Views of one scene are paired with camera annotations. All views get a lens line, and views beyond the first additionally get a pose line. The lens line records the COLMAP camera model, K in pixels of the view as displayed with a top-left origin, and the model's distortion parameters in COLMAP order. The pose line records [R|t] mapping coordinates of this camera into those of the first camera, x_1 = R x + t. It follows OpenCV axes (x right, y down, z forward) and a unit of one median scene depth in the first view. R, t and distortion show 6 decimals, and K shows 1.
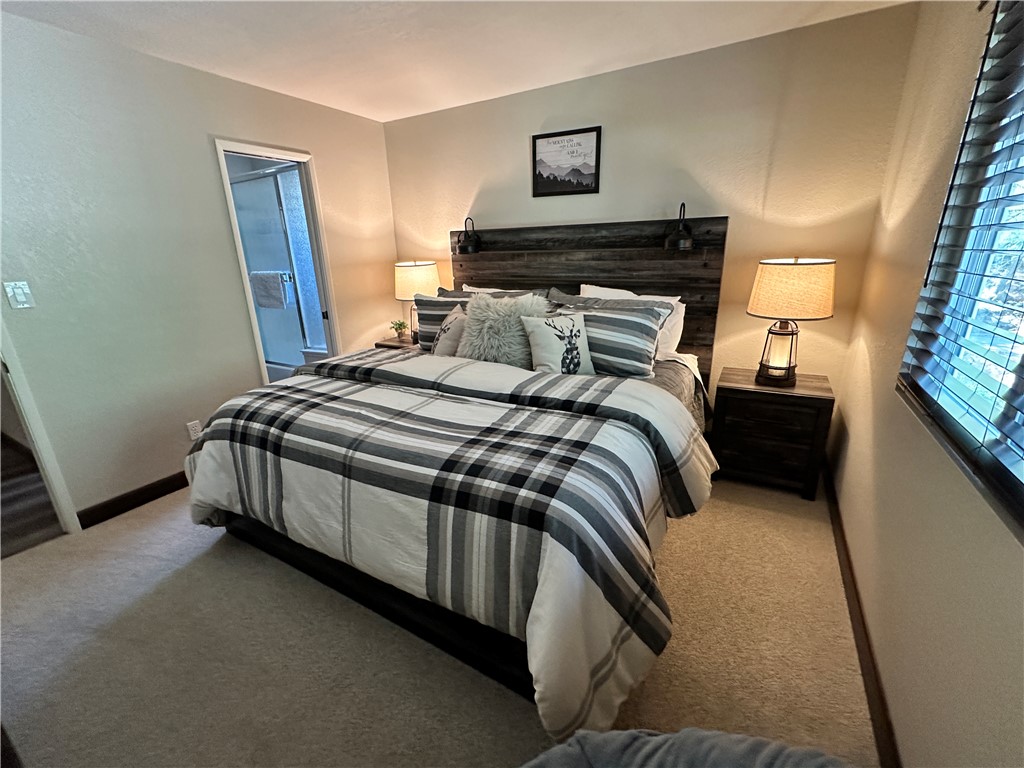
lens RADIAL K [[429.0, 0, 512.1], [0, 429.0, 384.1], [0, 0, 1]] dist [-0.001765, 0.000060]
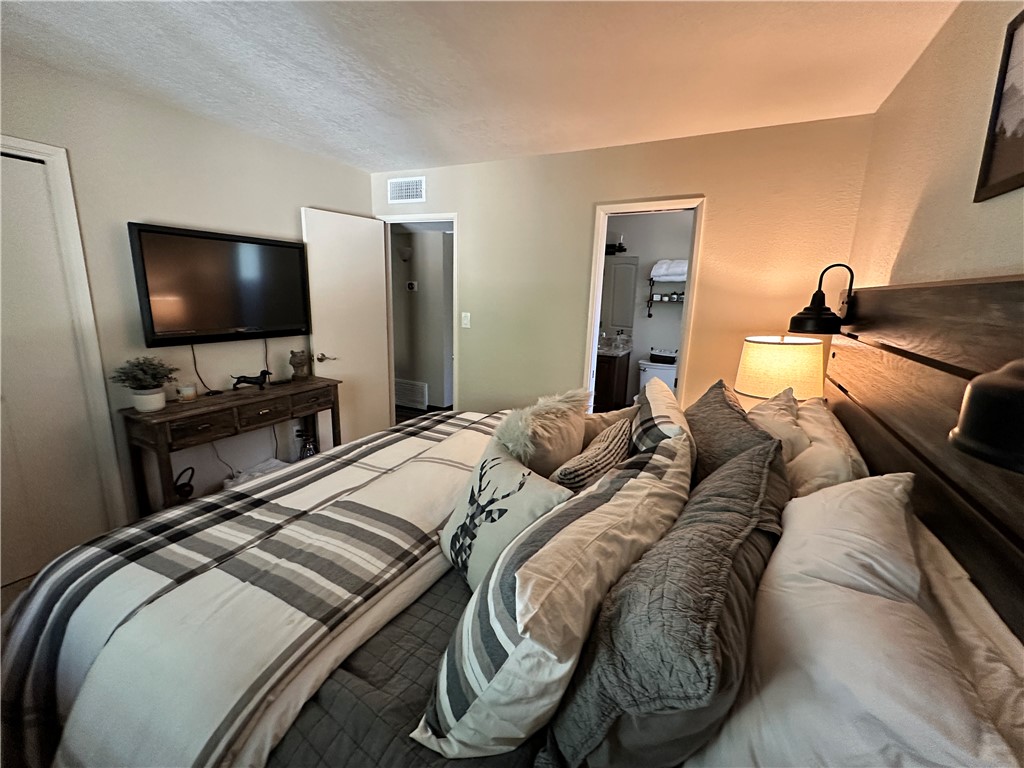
lens RADIAL K [[429.0, 0, 512.1], [0, 429.0, 384.1], [0, 0, 1]] dist [-0.001765, 0.000060]
pose [[0.060775, 0.237527, -0.969478, 0.672008], [-0.328648, 0.921877, 0.205263, -0.410590], [0.942495, 0.306142, 0.134090, 1.071116]]
